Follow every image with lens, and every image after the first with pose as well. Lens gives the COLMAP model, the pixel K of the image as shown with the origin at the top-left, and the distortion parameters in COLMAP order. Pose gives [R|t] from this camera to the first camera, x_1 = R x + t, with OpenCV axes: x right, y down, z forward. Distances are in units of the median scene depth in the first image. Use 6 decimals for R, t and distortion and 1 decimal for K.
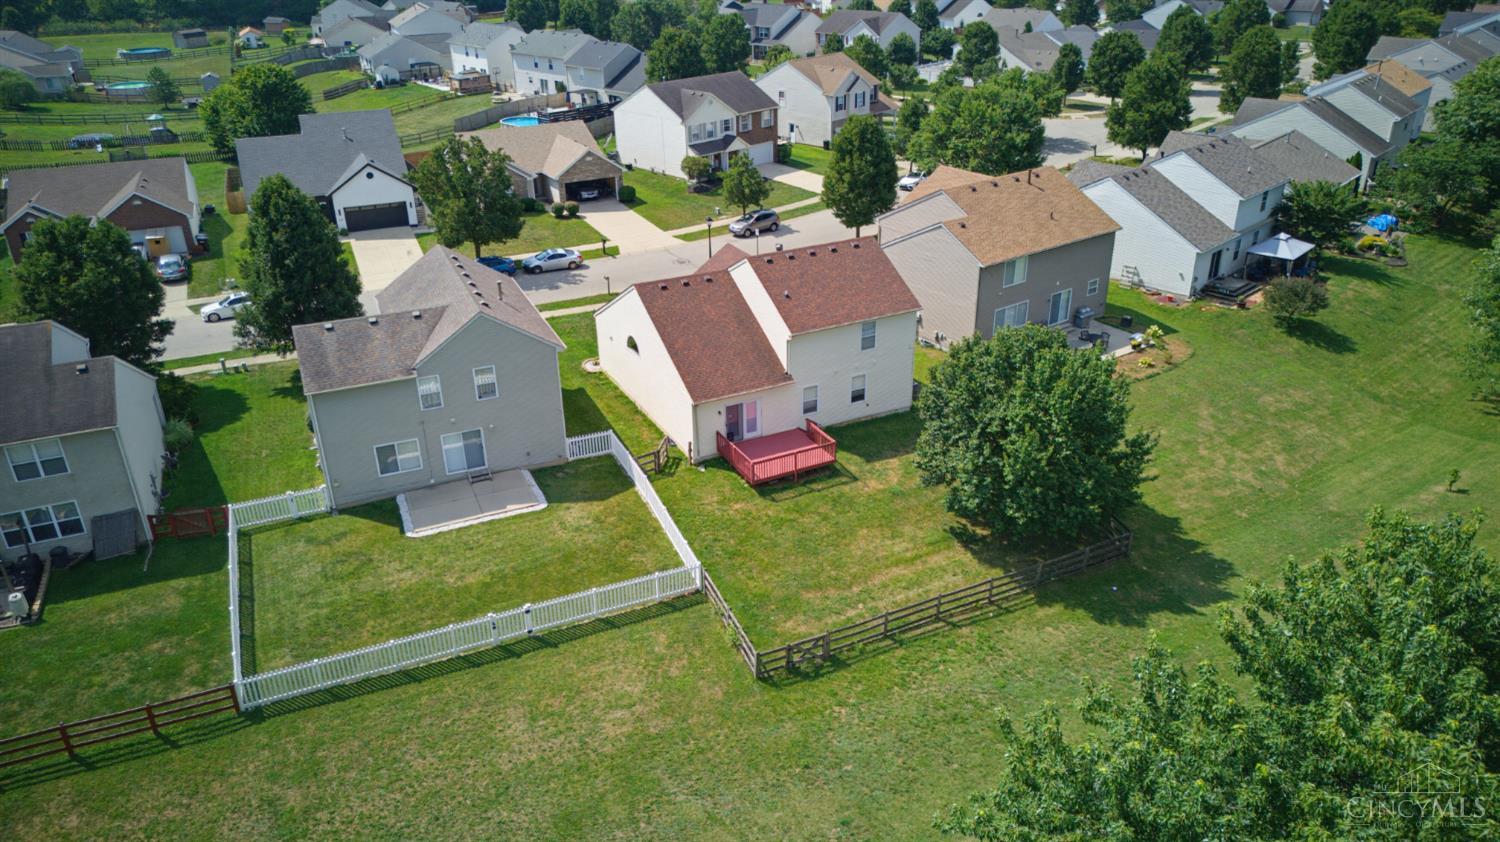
lens RADIAL K [[1061.0, 0, 753.3], [0, 1061.0, 423.5], [0, 0, 1]] dist [0.057470, -0.053157]
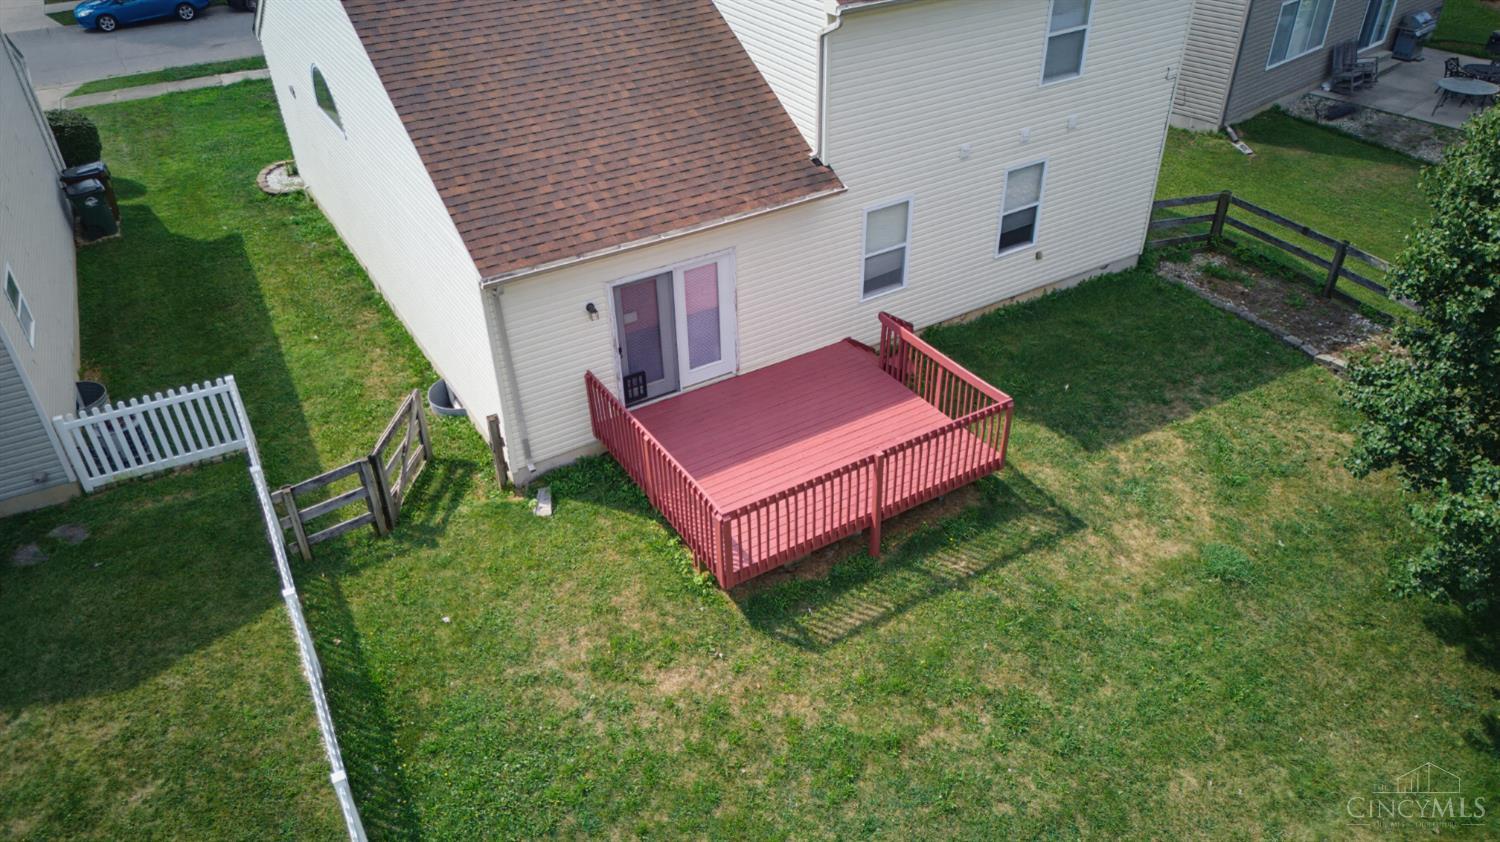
lens RADIAL K [[1061.0, 0, 753.3], [0, 1061.0, 423.5], [0, 0, 1]] dist [0.057470, -0.053157]
pose [[0.997100, -0.046893, 0.059934, -0.007049], [0.037439, 0.987957, 0.150130, -0.020556], [-0.066252, -0.147451, 0.986848, 0.702145]]
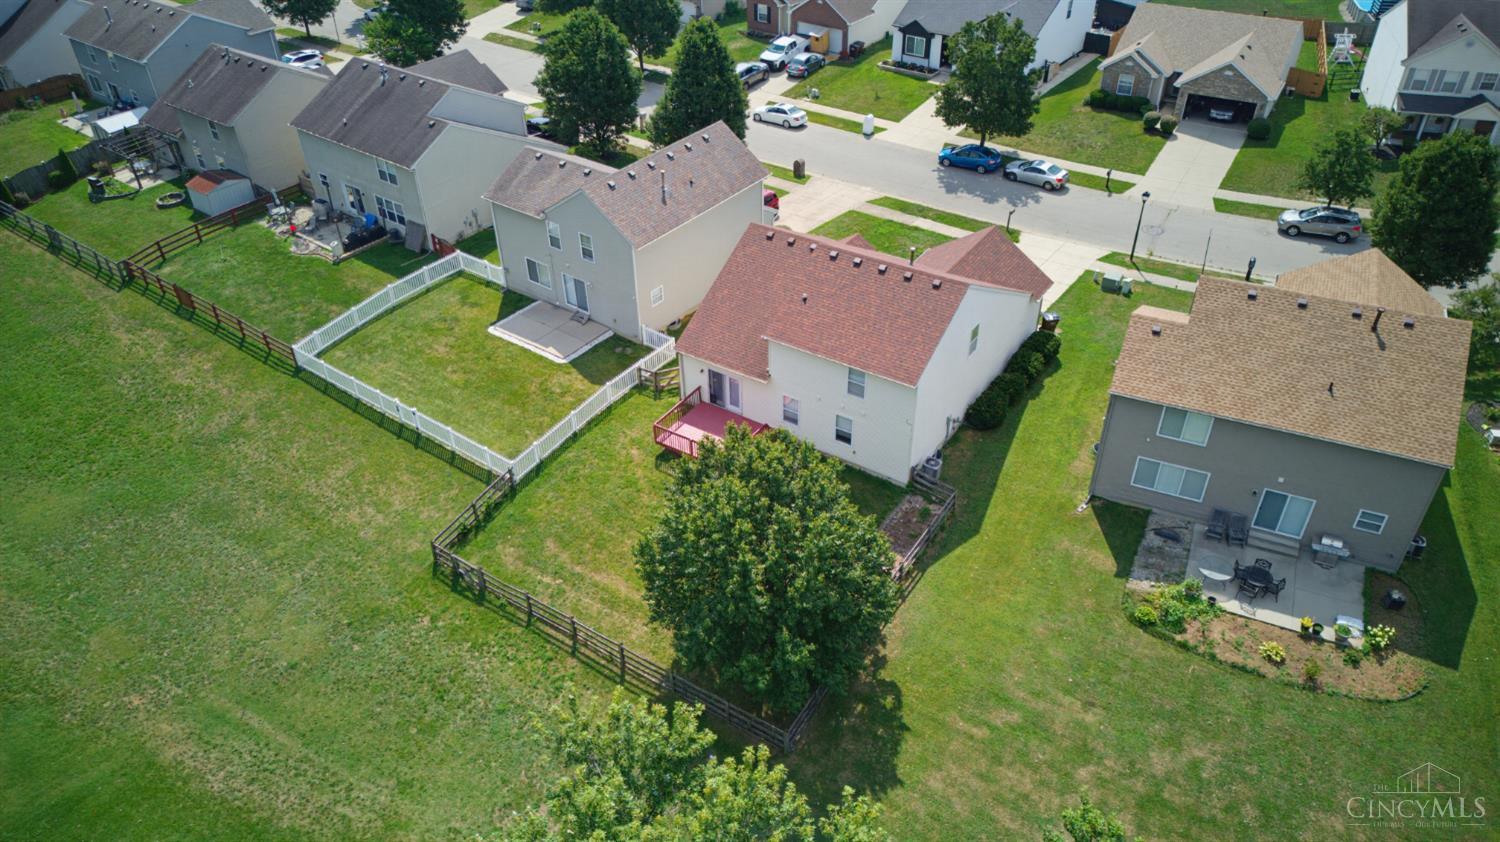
lens RADIAL K [[1061.0, 0, 753.3], [0, 1061.0, 423.5], [0, 0, 1]] dist [0.057470, -0.053157]
pose [[0.486954, 0.525533, -0.697632, 0.713060], [-0.371193, 0.847529, 0.379355, -0.363623], [0.790627, 0.074228, 0.607782, 0.418894]]
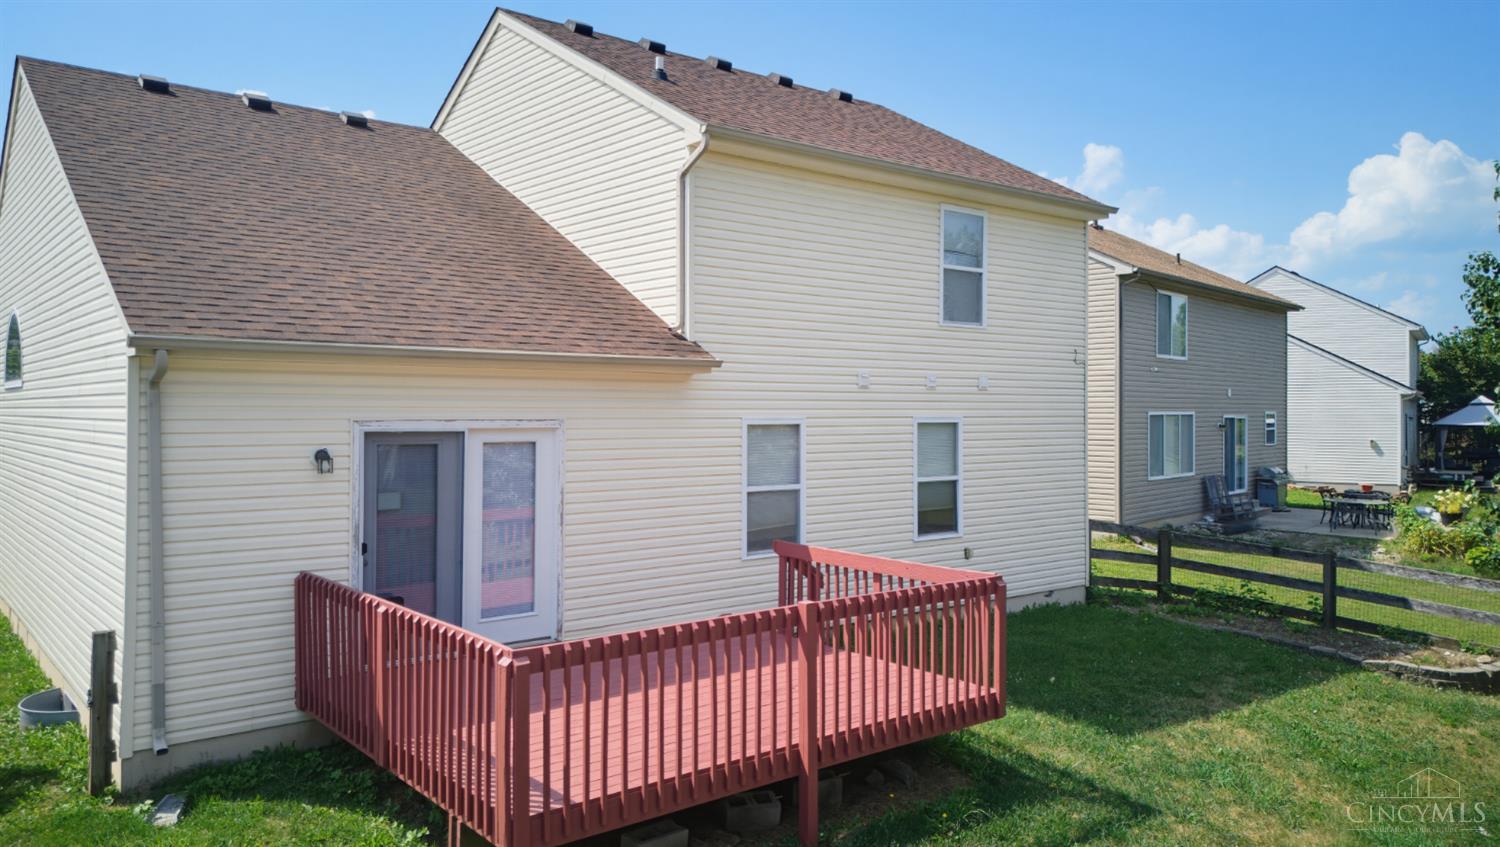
lens RADIAL K [[1080.1, 0, 748.9], [0, 1080.1, 399.8], [0, 0, 1]] dist [0.075277, -0.084991]
pose [[0.977482, 0.019139, 0.210148, -0.000976], [0.077101, 0.894630, -0.440106, 0.064567], [-0.196428, 0.446398, 0.873009, 0.810486]]
